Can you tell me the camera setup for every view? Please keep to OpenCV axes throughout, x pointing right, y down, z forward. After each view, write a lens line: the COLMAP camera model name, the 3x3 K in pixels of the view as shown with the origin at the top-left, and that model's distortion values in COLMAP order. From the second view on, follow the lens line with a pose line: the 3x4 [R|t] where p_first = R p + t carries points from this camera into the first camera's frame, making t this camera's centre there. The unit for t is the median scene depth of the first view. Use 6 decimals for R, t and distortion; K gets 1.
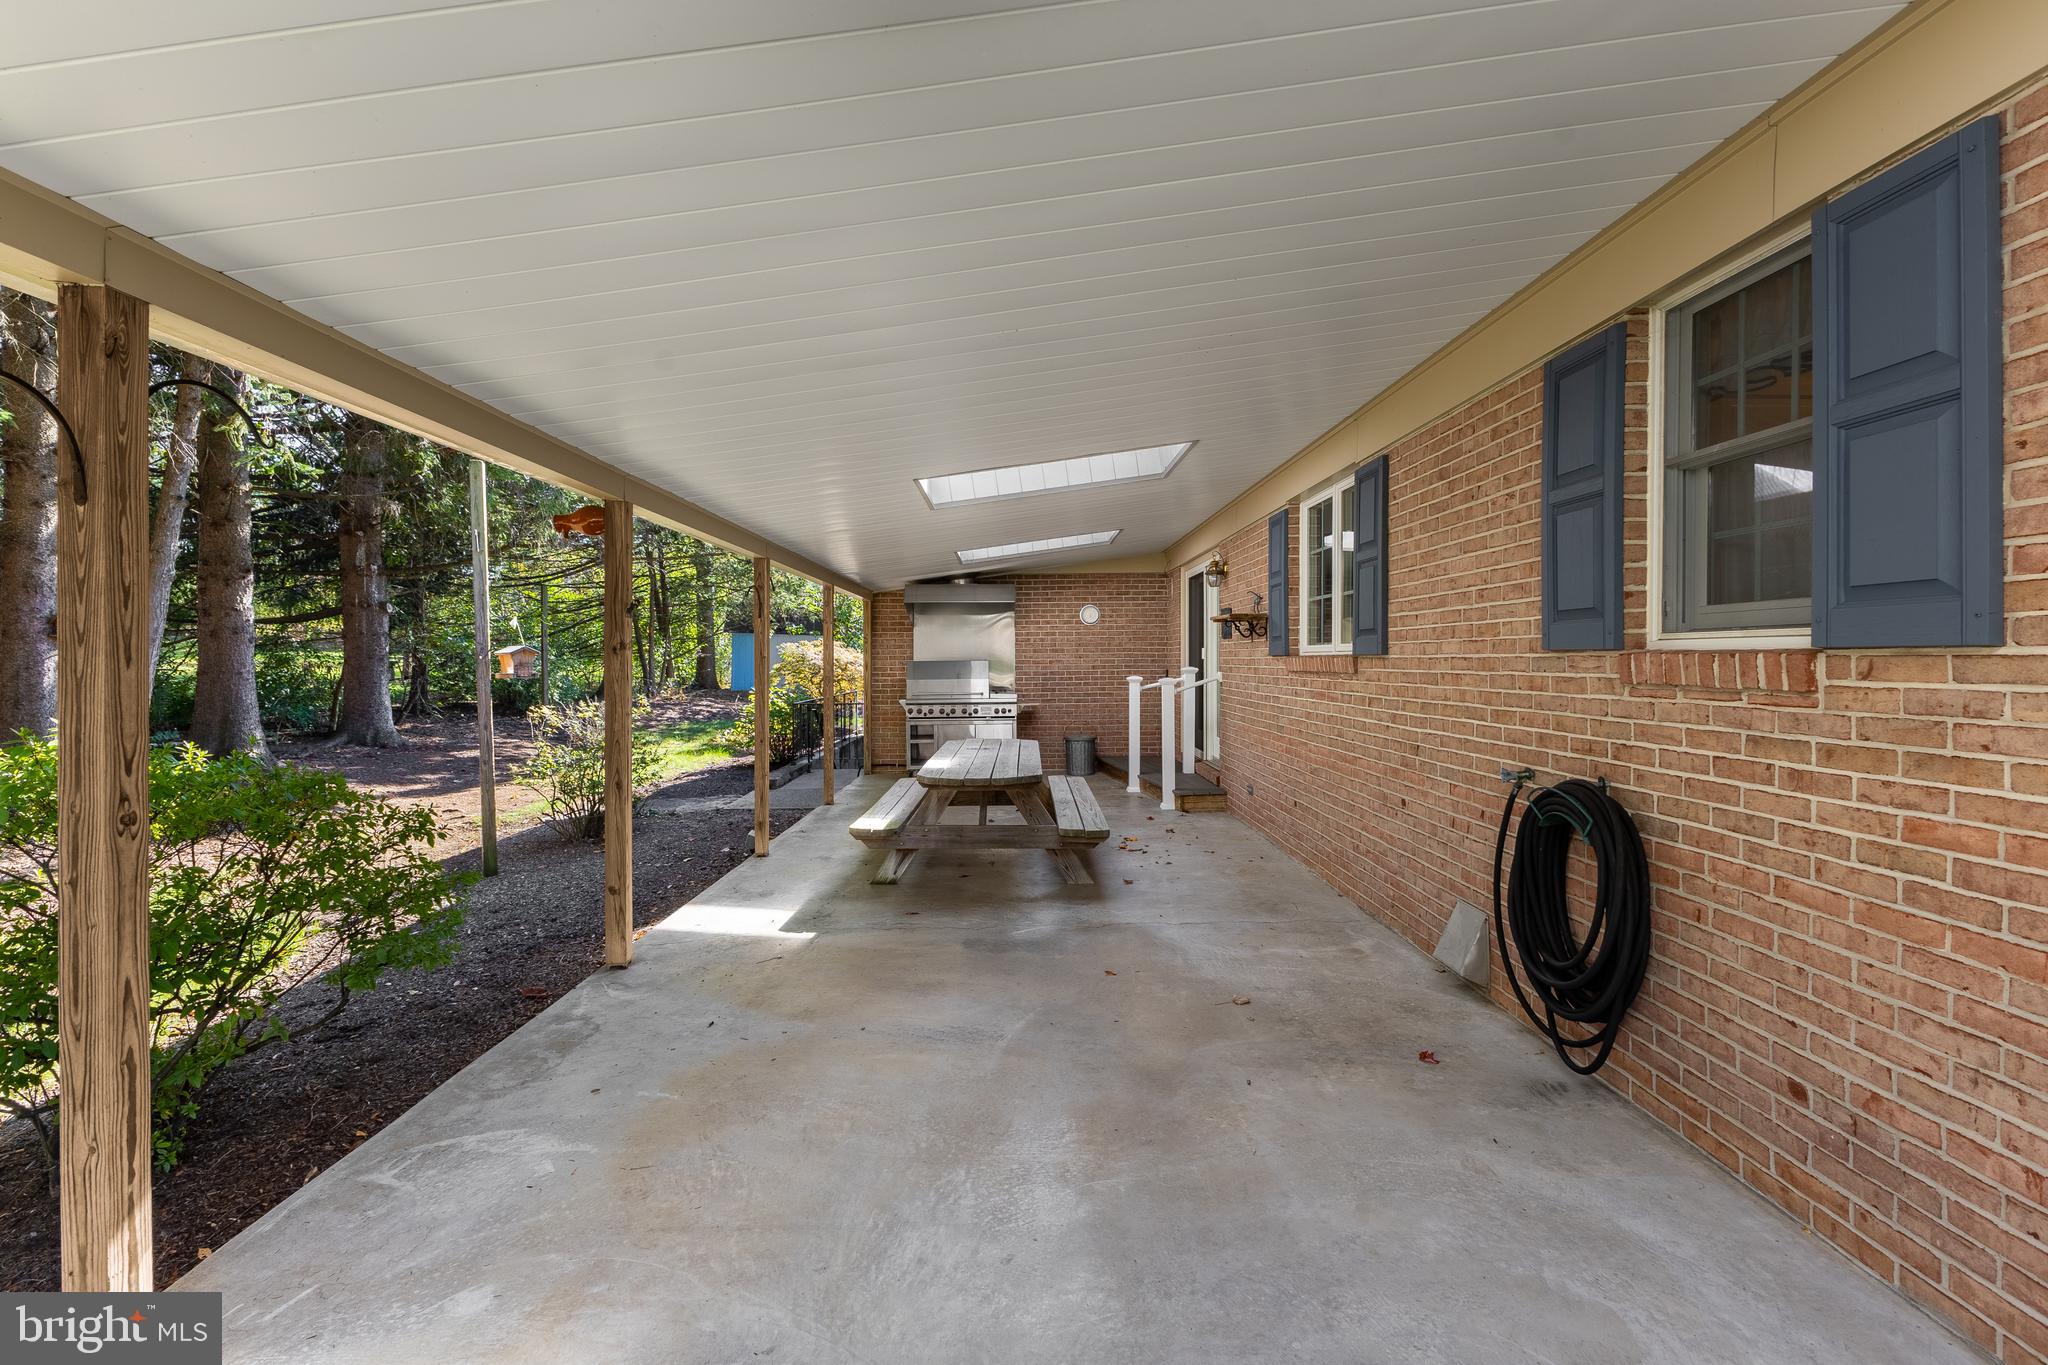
lens RADIAL K [[897.3, 0, 1026.8], [0, 897.3, 664.7], [0, 0, 1]] dist [-0.000067, -0.000560]
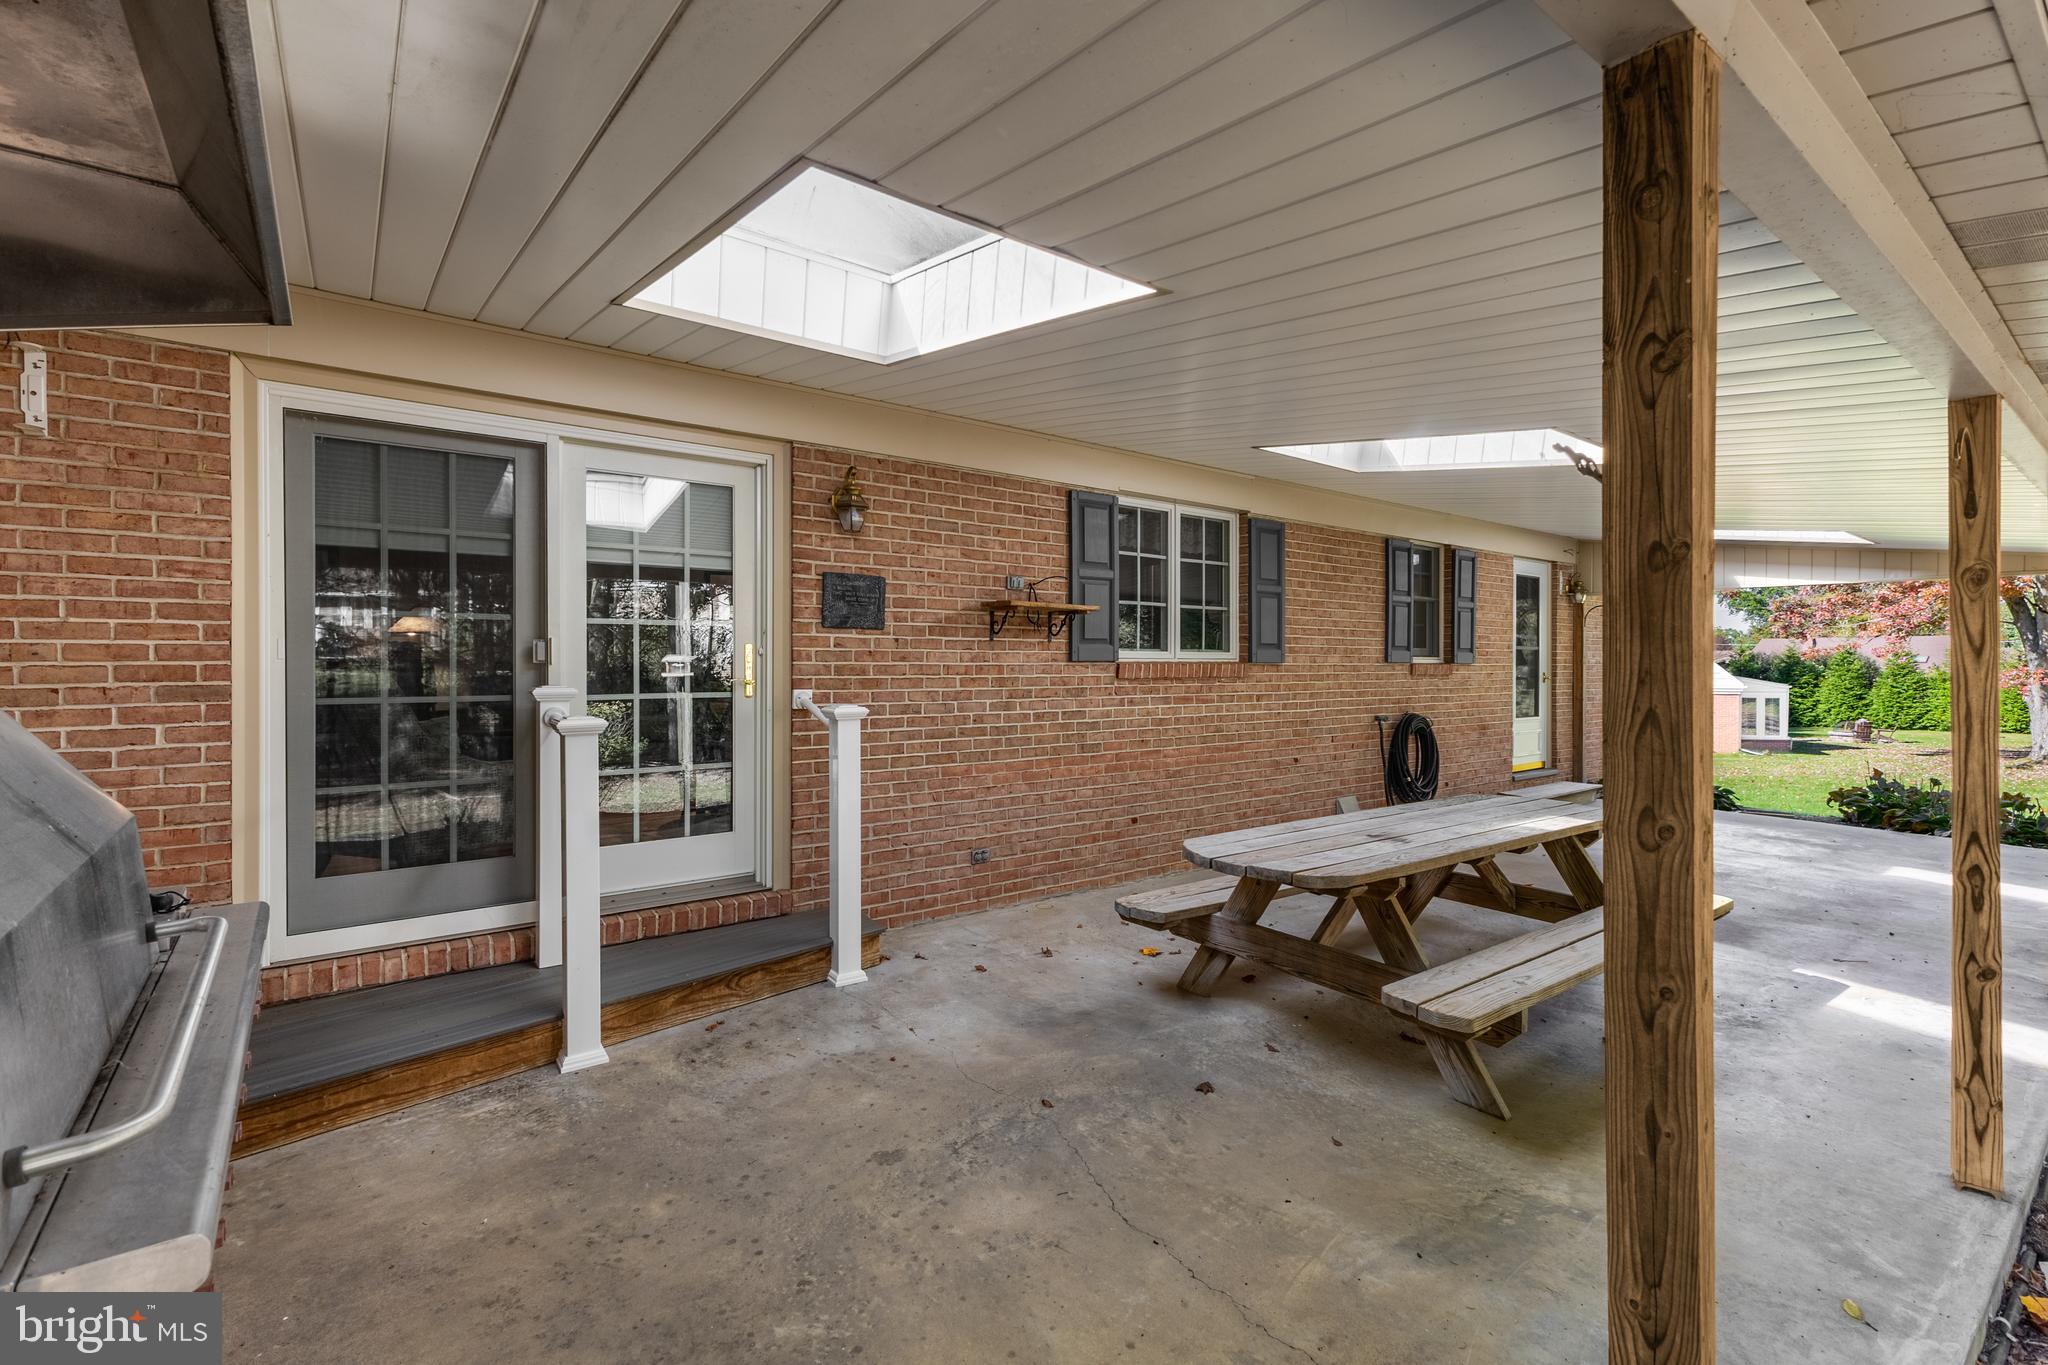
lens RADIAL K [[897.3, 0, 1026.8], [0, 897.3, 664.7], [0, 0, 1]] dist [-0.000067, -0.000560]
pose [[-0.599218, -0.000922, 0.800585, -0.269524], [0.002706, 0.999991, 0.003177, -0.007292], [-0.800581, 0.004070, -0.599211, 1.173923]]
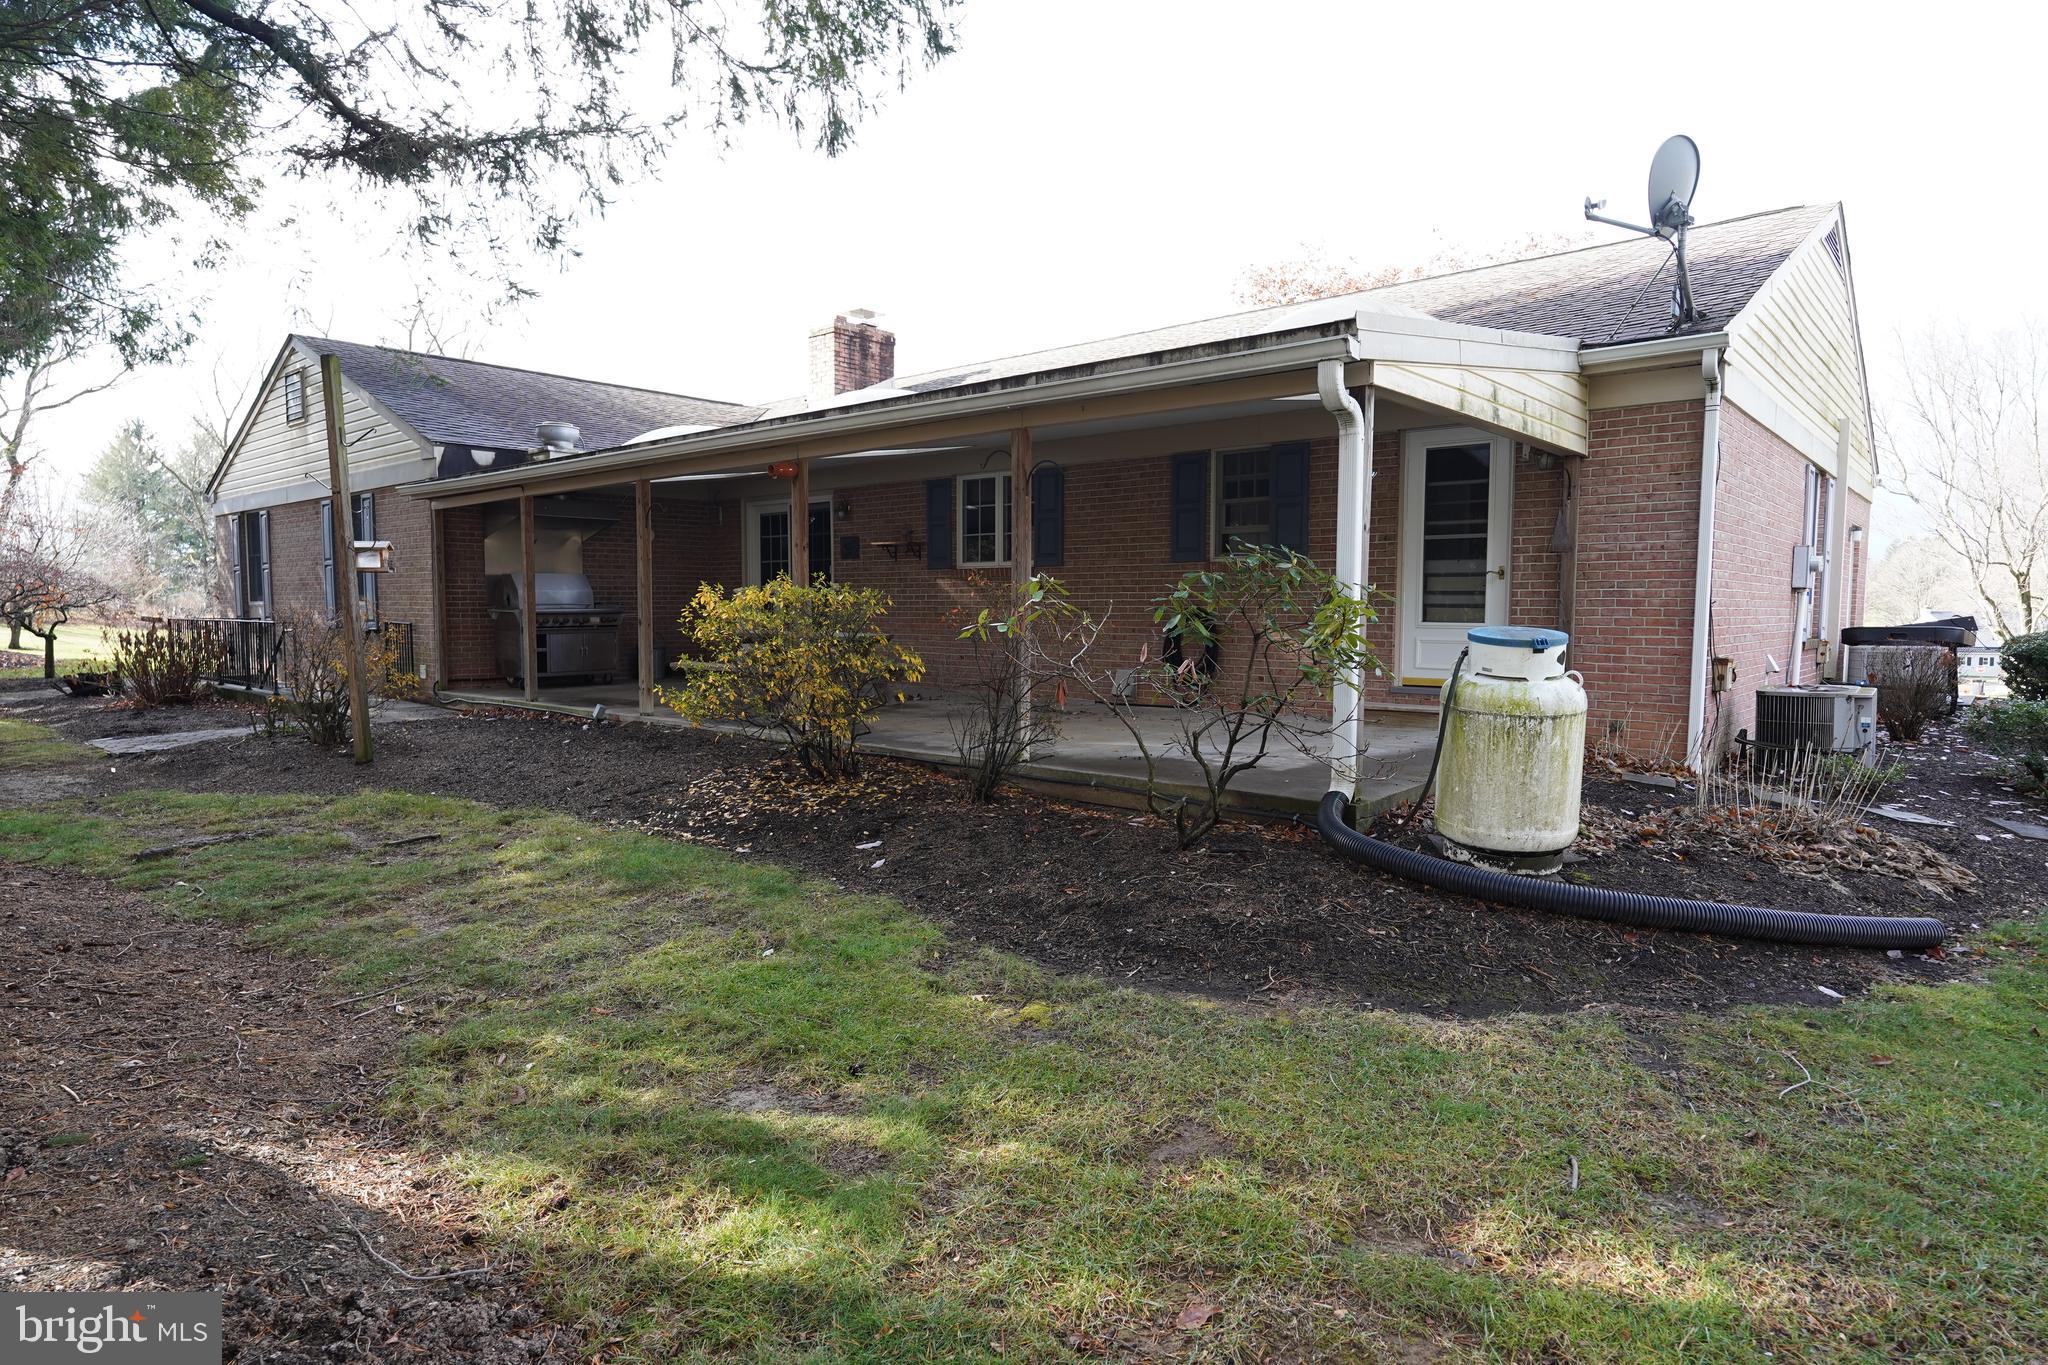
lens RADIAL K [[1131.7, 0, 1024.0], [0, 1131.7, 682.5], [0, 0, 1]] dist [-0.003071, -0.000849]
pose [[0.665030, -0.049732, 0.745159, -0.863336], [-0.000384, 0.997757, 0.066934, 0.044075], [-0.746816, -0.044799, 0.663520, -0.360267]]
